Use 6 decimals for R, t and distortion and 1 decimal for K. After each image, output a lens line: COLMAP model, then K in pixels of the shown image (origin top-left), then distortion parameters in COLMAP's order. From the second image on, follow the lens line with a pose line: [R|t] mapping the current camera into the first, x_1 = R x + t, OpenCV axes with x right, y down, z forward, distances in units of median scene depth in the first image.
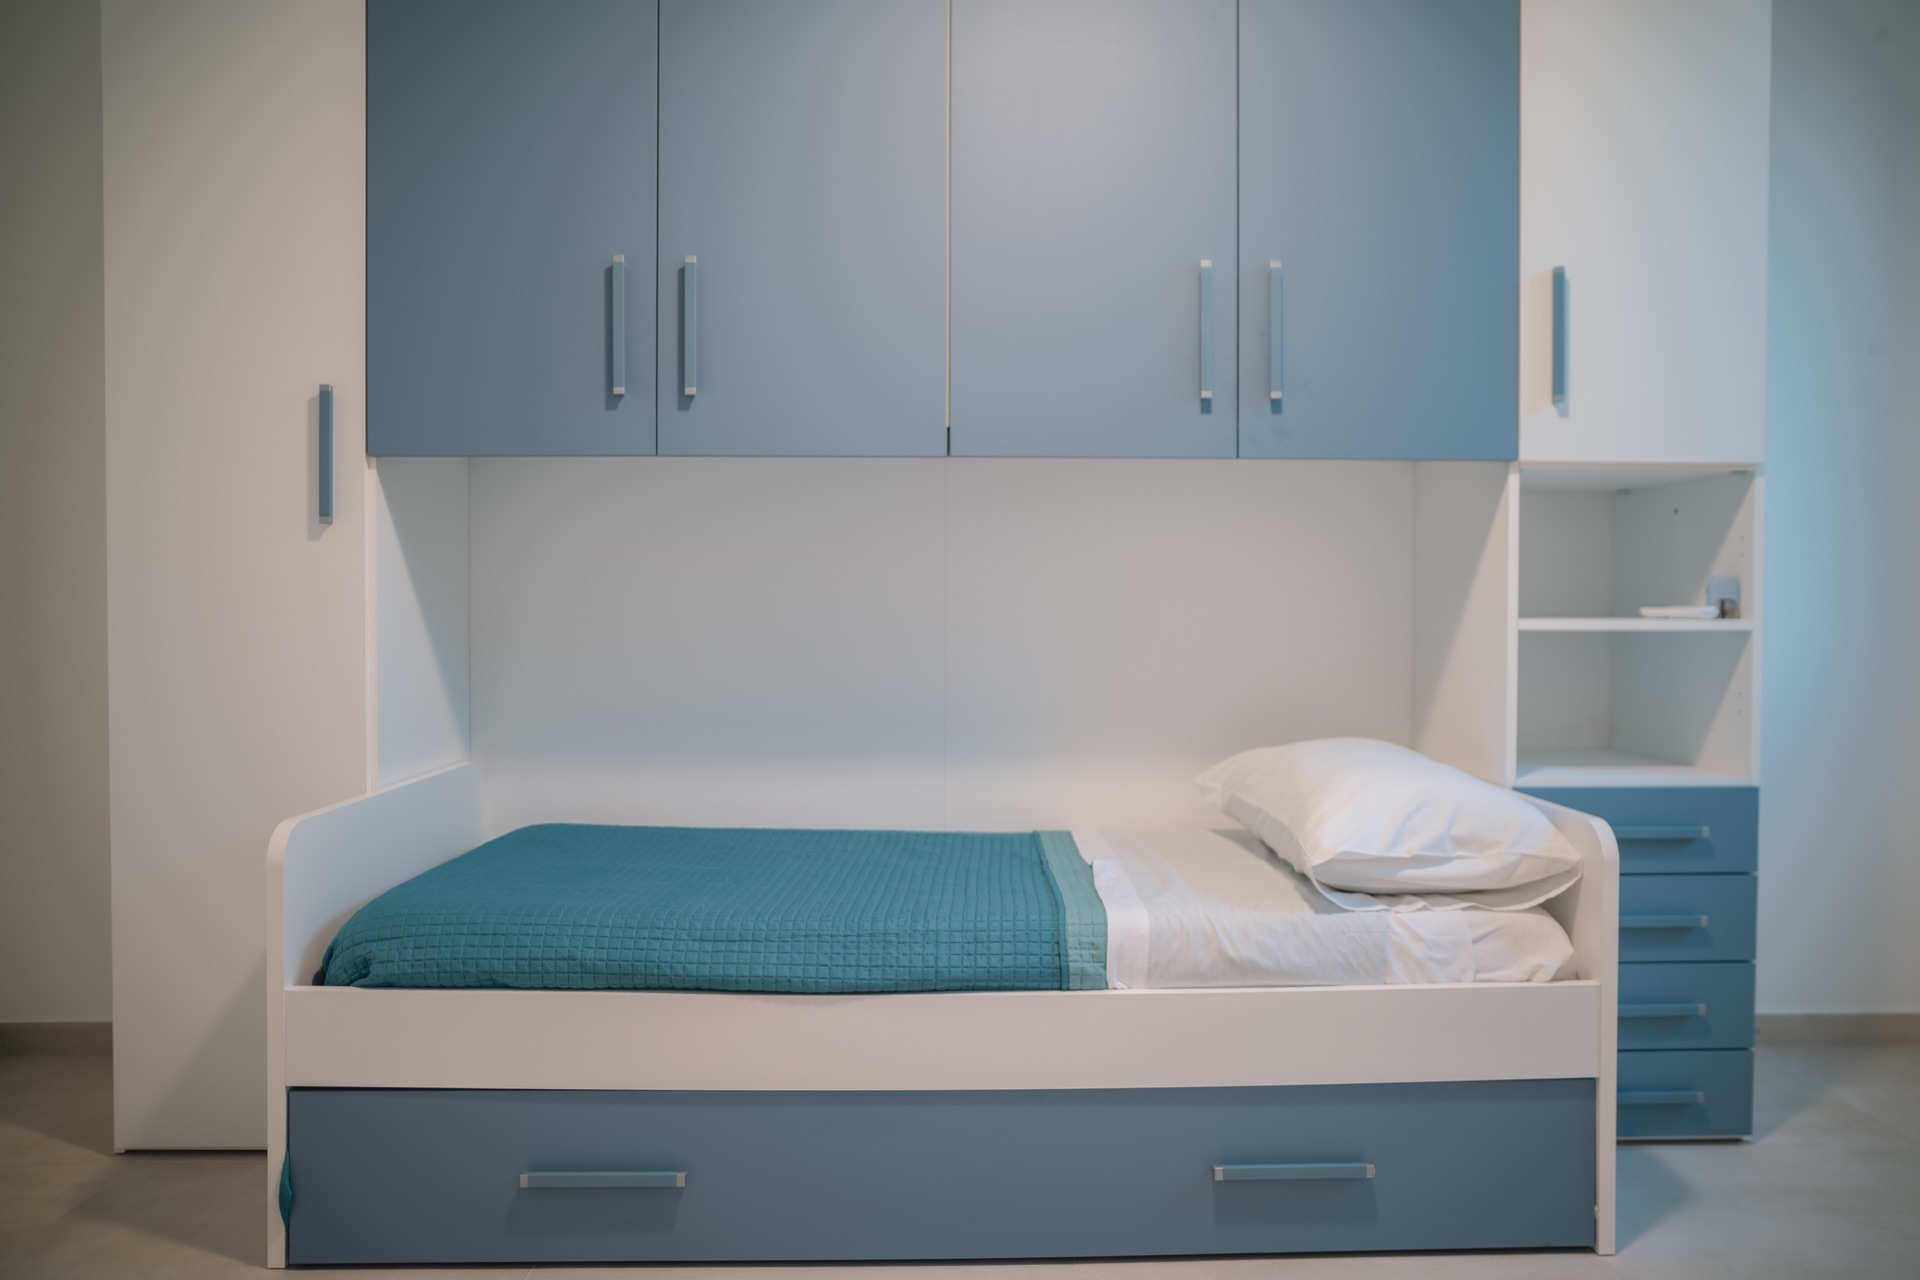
lens RADIAL K [[1342.7, 0, 960.3], [0, 1342.7, 638.3], [0, 0, 1]] dist [-0.069806, 0.060693]
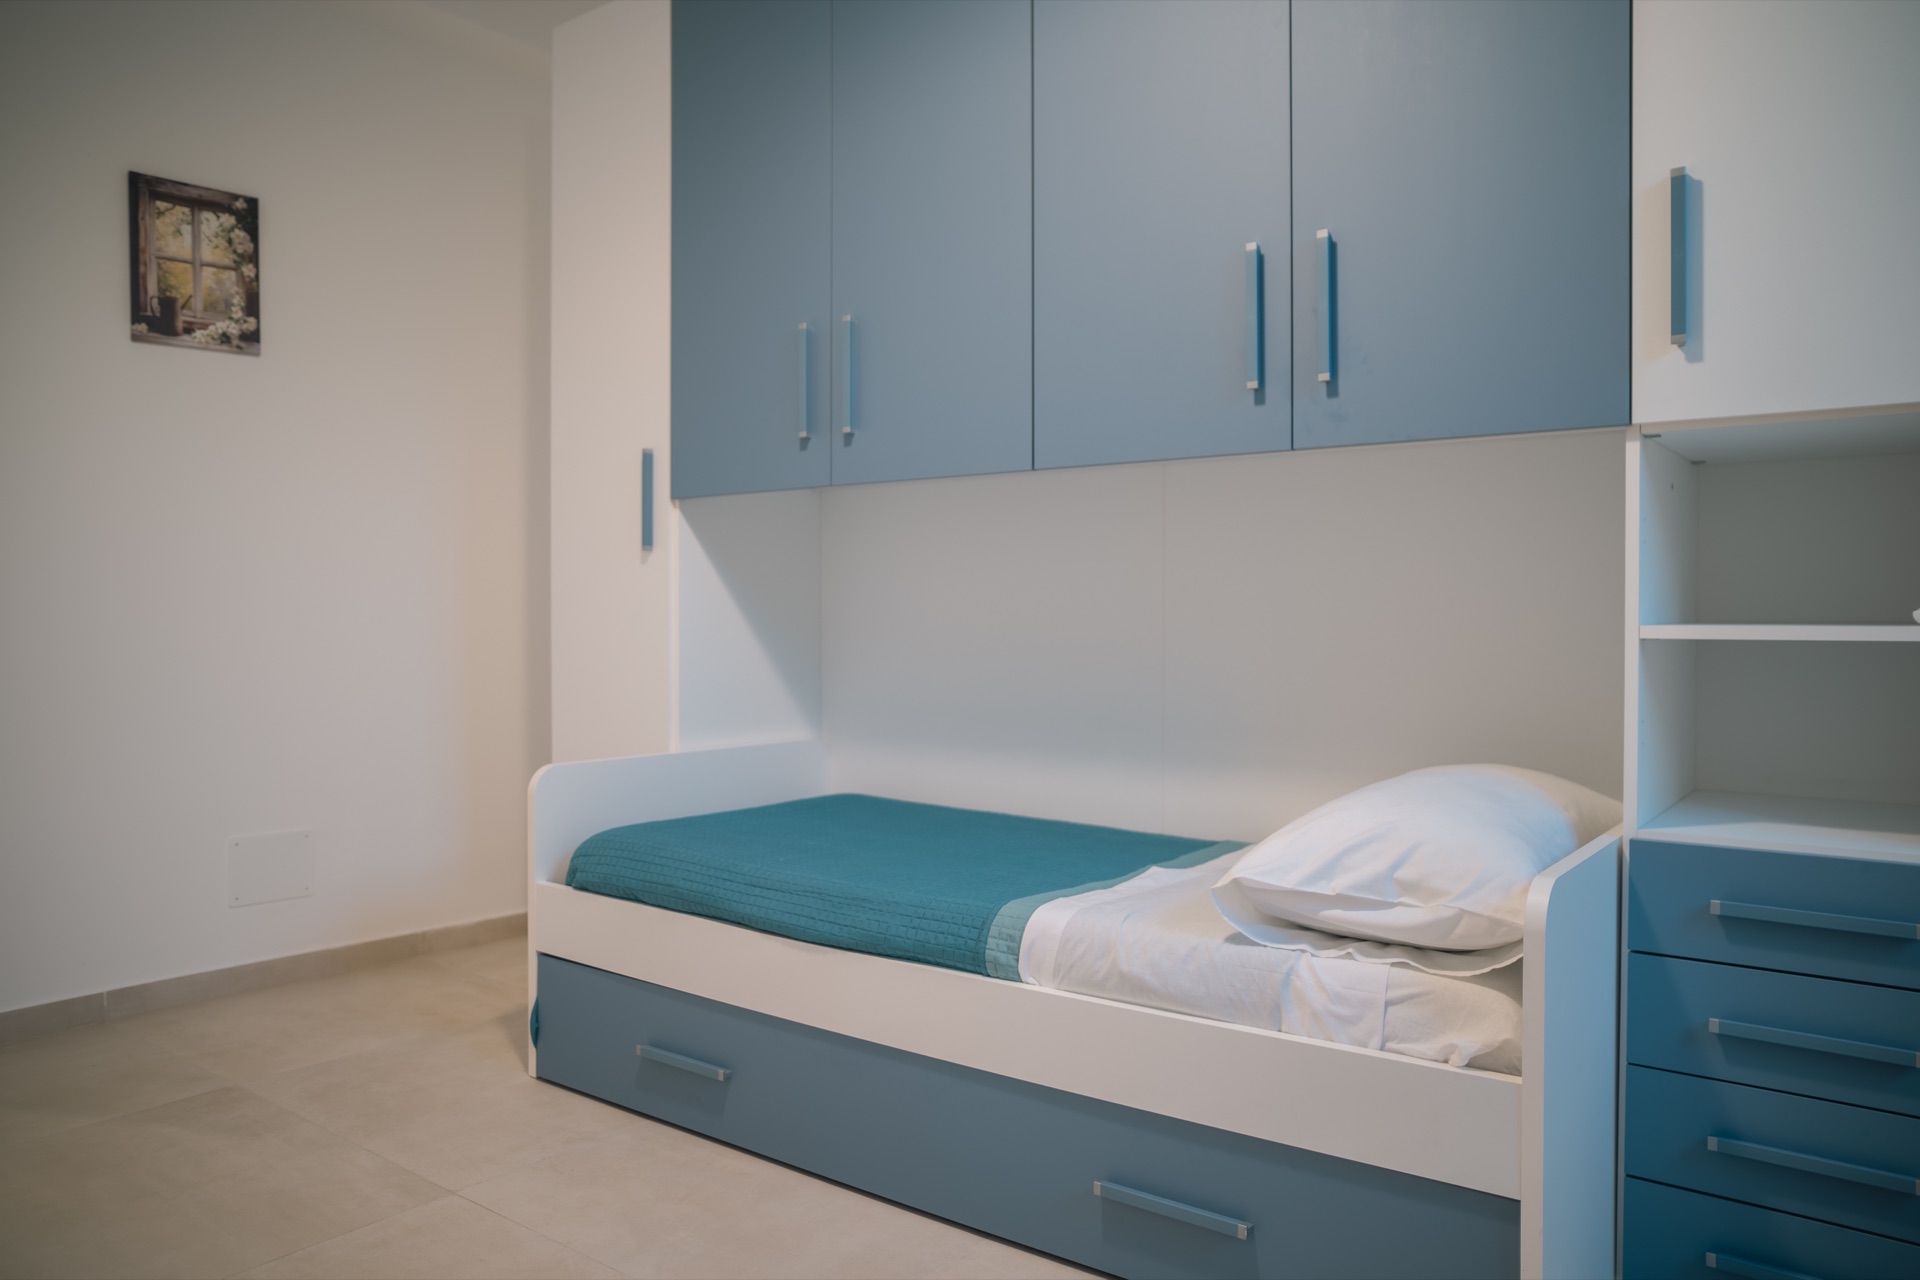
lens RADIAL K [[1342.7, 0, 957.6], [0, 1342.7, 633.6], [0, 0, 1]] dist [-0.069806, 0.060693]
pose [[0.775249, 0.006813, -0.631619, 0.711585], [-0.014117, 0.999879, -0.006542, 0.001651], [0.631497, 0.013988, 0.775252, 0.165121]]
